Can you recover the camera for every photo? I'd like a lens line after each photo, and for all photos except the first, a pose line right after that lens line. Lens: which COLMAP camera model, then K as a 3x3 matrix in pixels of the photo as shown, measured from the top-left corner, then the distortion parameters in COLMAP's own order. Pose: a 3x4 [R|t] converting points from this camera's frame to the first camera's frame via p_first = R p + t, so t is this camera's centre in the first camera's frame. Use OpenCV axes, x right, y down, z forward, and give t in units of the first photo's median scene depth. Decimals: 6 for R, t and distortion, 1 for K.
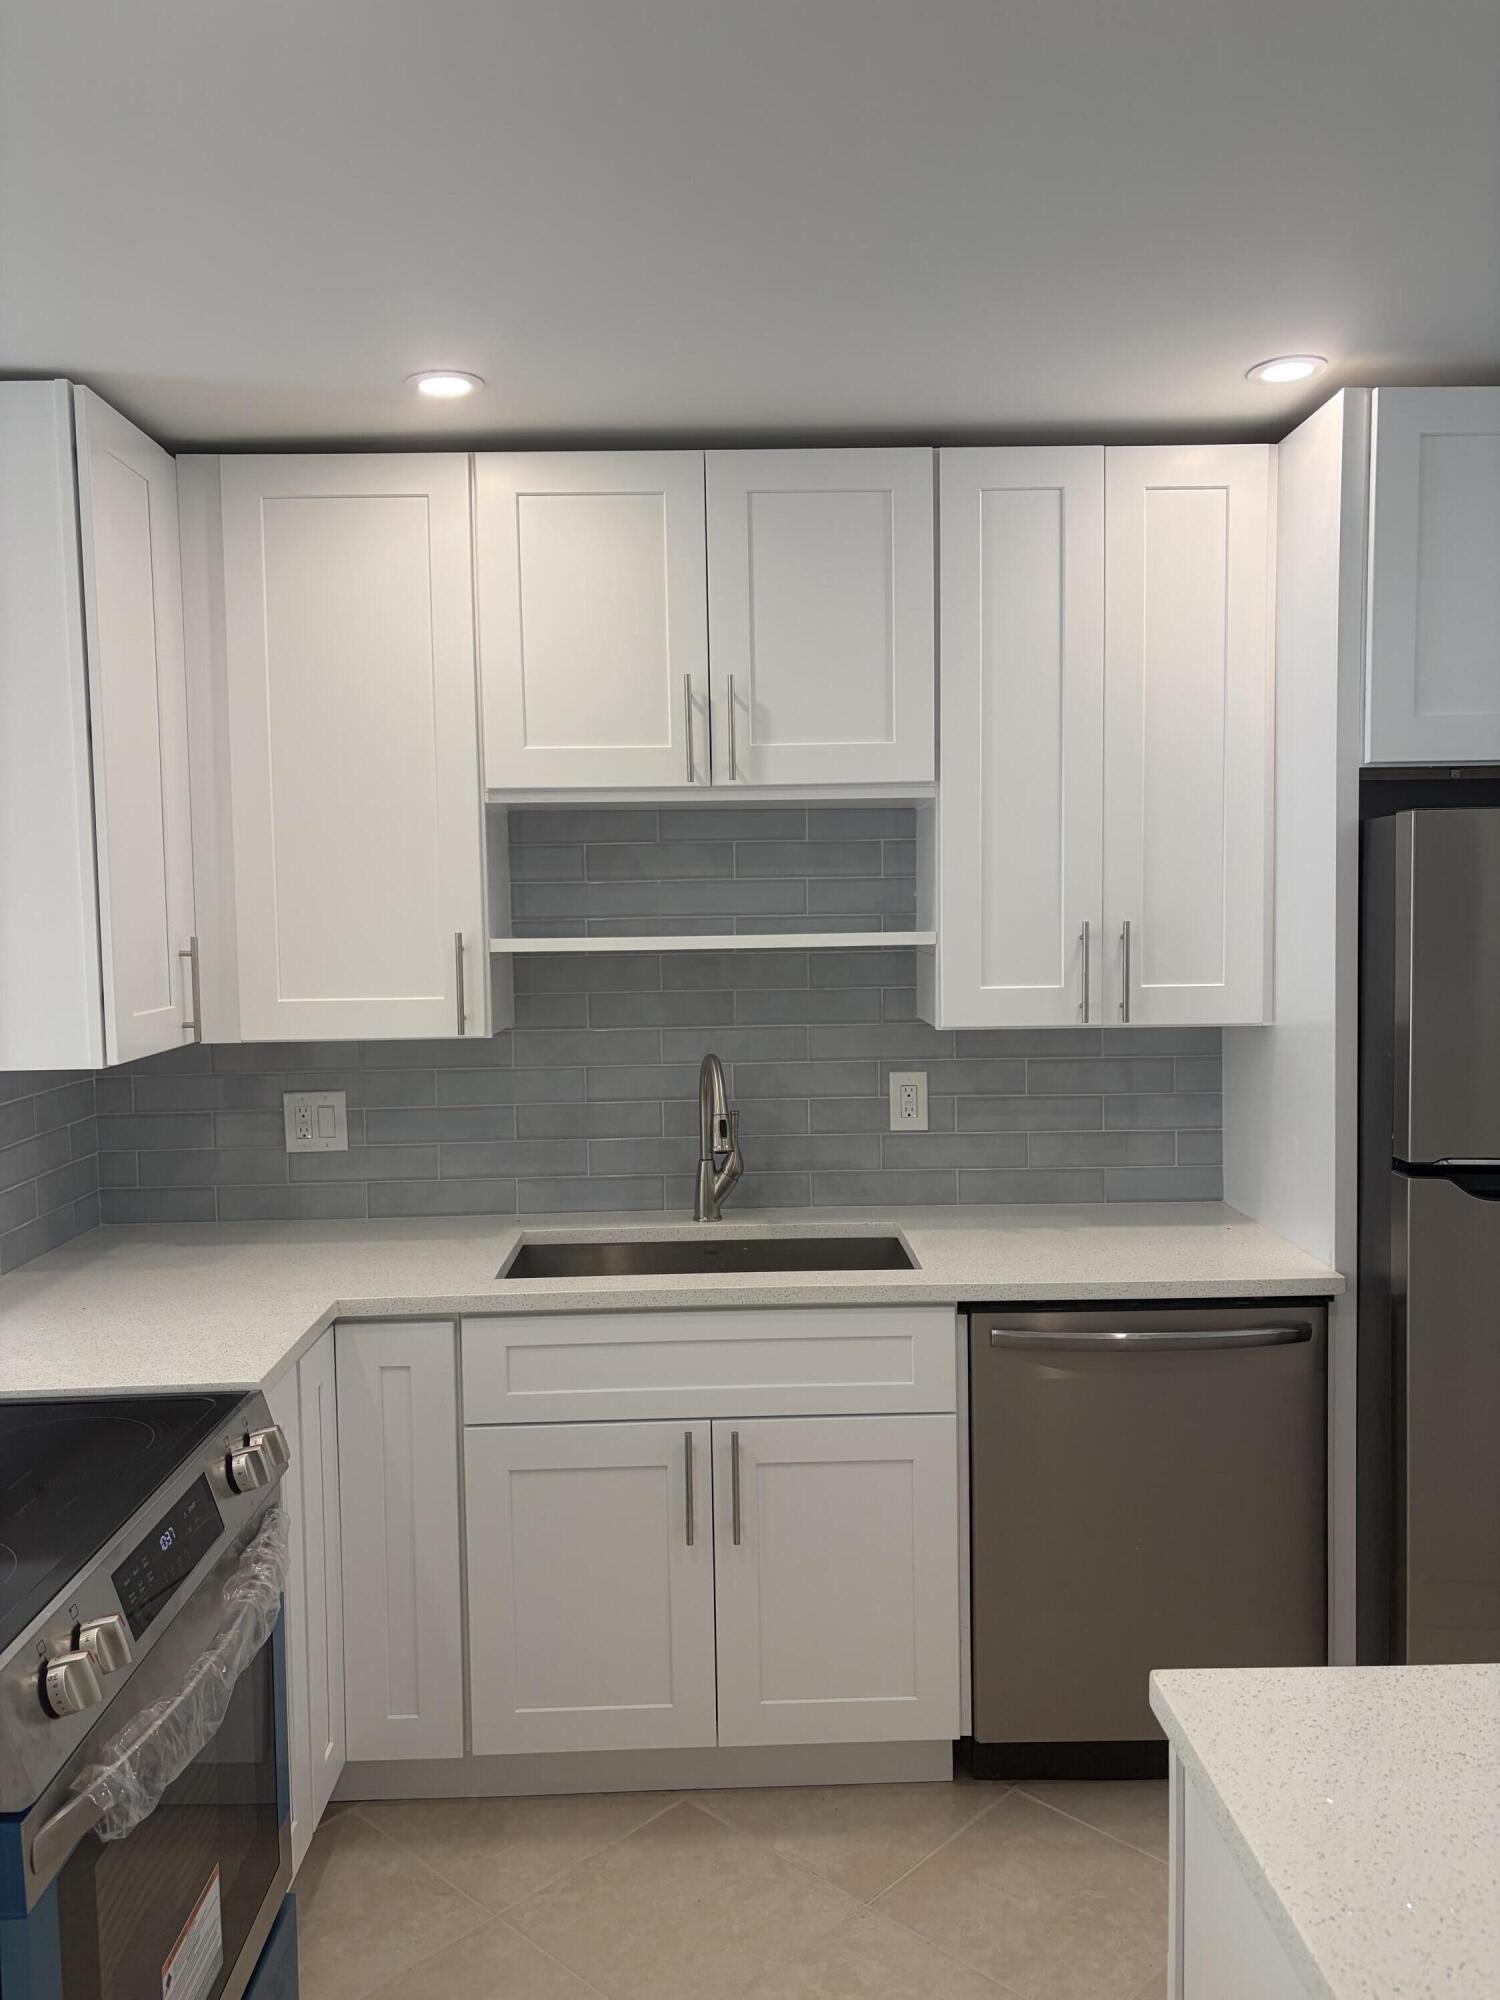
lens RADIAL K [[1505.4, 0, 752.3], [0, 1505.4, 1011.4], [0, 0, 1]] dist [0.102850, -0.095506]
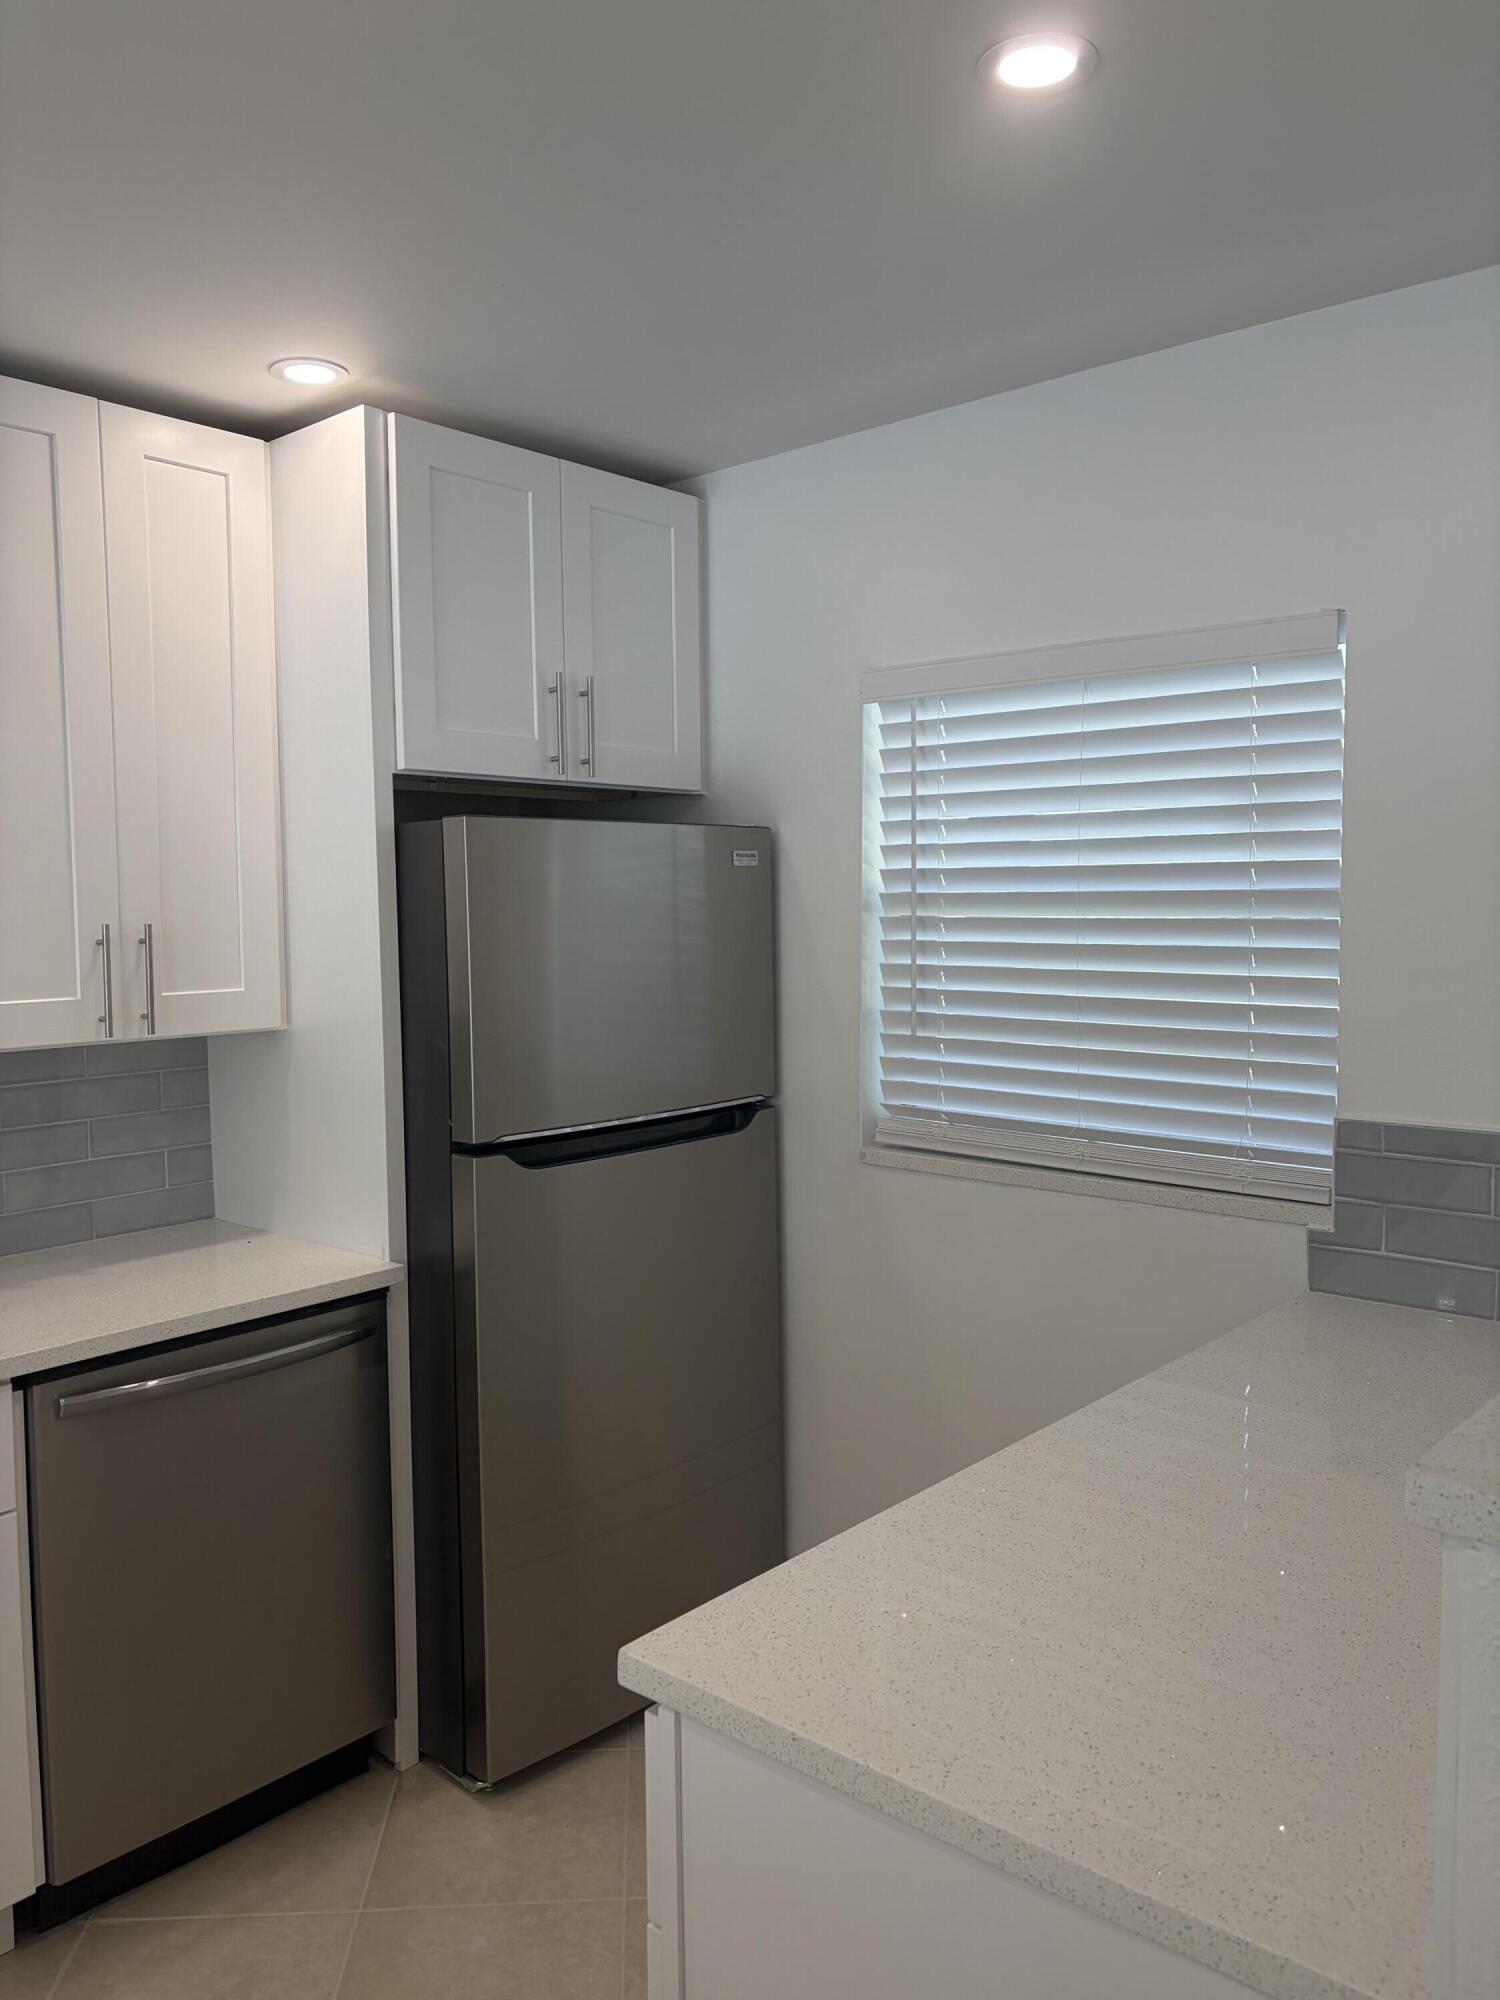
lens RADIAL K [[1537.4, 0, 750.0], [0, 1537.4, 1000.0], [0, 0, 1]] dist [0.067307, -0.044503]
pose [[0.692442, -0.046274, 0.719988, -0.192358], [0.059669, 0.998195, 0.006768, 0.001936], [-0.719002, 0.038274, 0.693953, 0.097757]]
